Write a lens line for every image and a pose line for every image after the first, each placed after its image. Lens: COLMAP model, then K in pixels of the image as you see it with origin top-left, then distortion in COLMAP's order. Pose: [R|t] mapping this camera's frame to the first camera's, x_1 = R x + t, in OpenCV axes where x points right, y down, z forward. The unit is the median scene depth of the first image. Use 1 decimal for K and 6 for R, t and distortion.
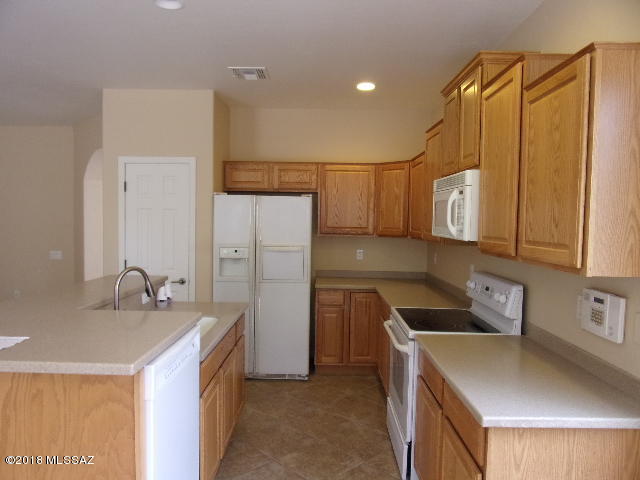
lens RADIAL K [[465.7, 0, 316.6], [0, 465.7, 245.4], [0, 0, 1]] dist [-0.034839, 0.007522]
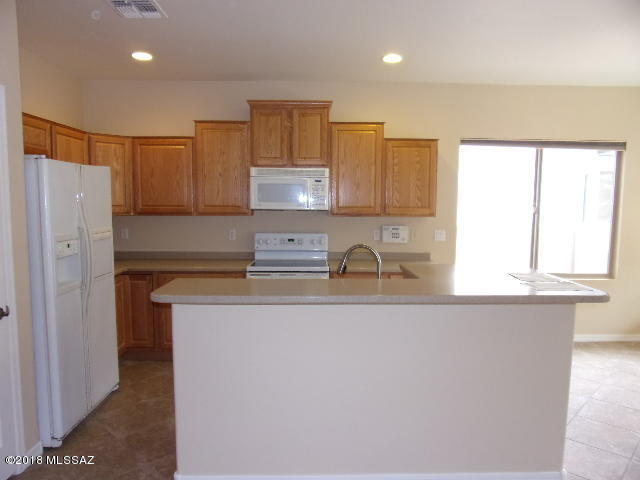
lens RADIAL K [[465.7, 0, 316.6], [0, 465.7, 245.4], [0, 0, 1]] dist [-0.034839, 0.007522]
pose [[-0.043701, -0.120170, 0.991791, -0.890863], [0.045028, 0.991494, 0.122118, -0.057910], [-0.998029, 0.049995, -0.037919, 0.698331]]
